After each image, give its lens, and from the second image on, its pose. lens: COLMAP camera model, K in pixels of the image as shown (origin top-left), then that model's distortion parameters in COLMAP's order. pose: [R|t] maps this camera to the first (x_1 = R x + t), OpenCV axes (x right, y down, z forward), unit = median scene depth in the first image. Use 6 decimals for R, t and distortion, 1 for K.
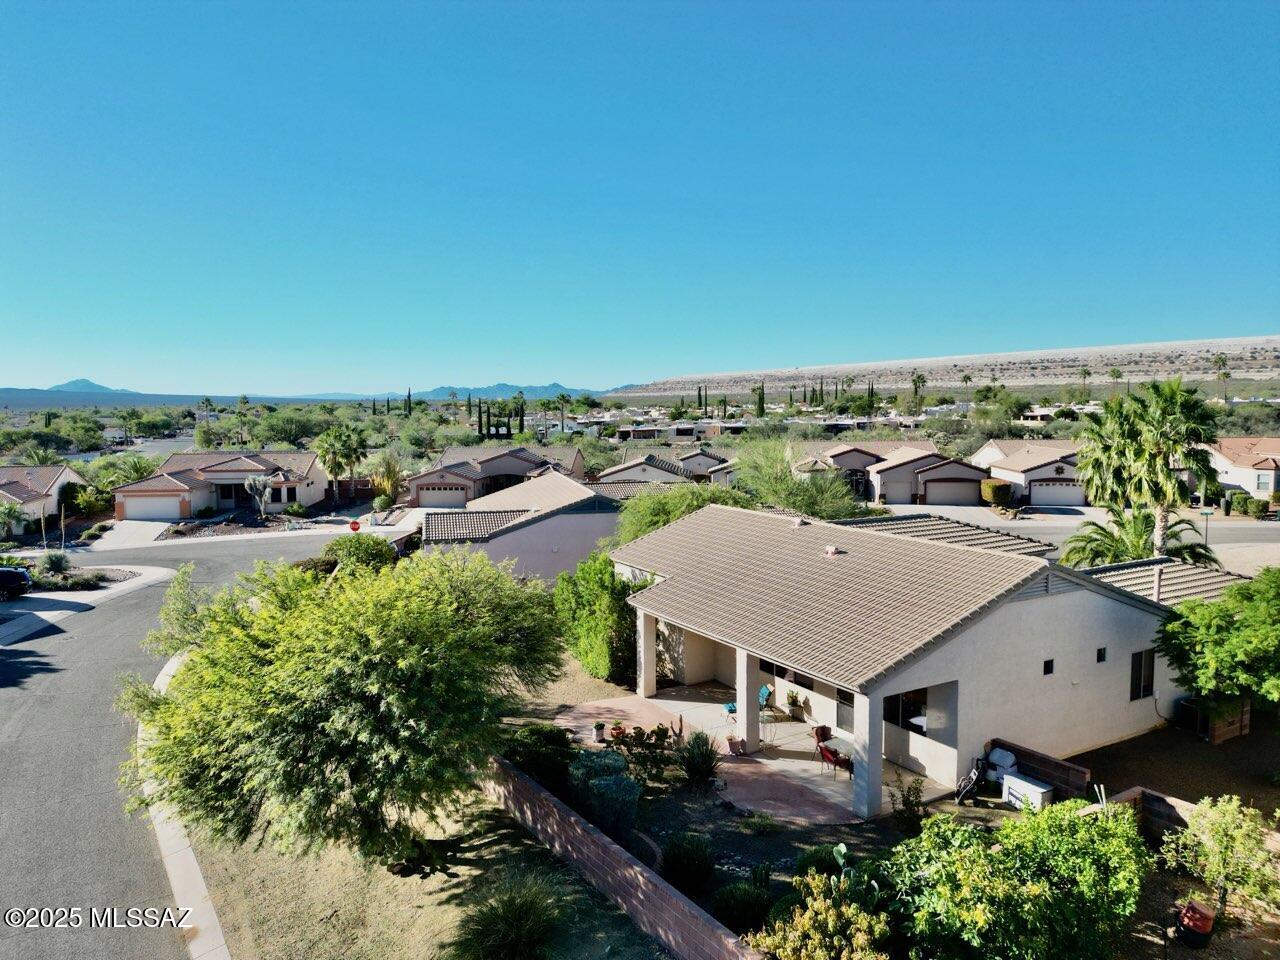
lens RADIAL K [[986.4, 0, 604.4], [0, 986.4, 478.1], [0, 0, 1]] dist [0.175635, -0.531929]
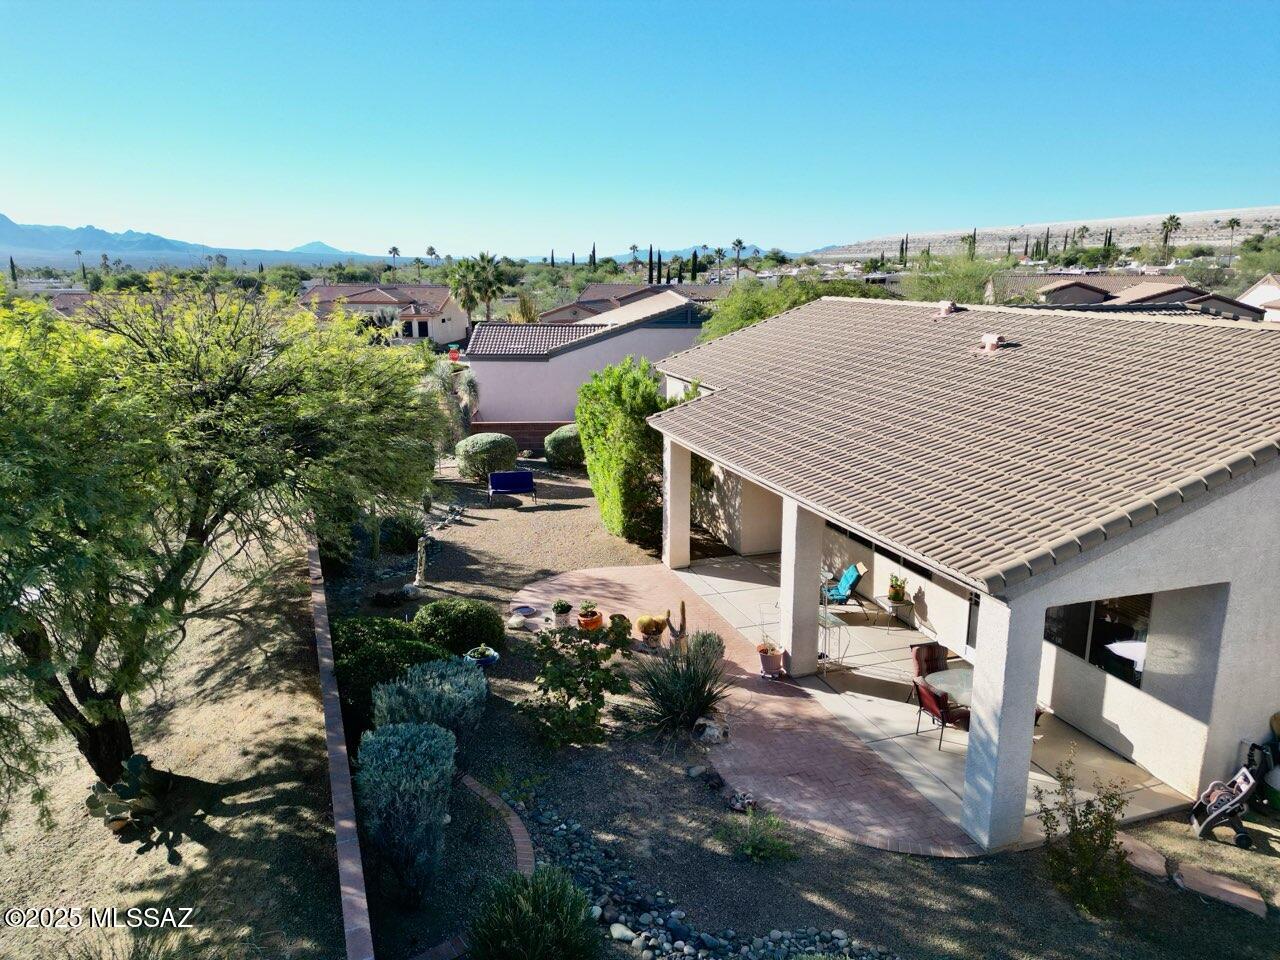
lens RADIAL K [[872.3, 0, 640.3], [0, 872.3, 484.0], [0, 0, 1]] dist [0.102985, -0.117471]
pose [[0.976656, 0.056216, -0.207324, 0.150553], [-0.028367, 0.990449, 0.134929, 0.096072], [0.212929, -0.125898, 0.968922, 0.484895]]
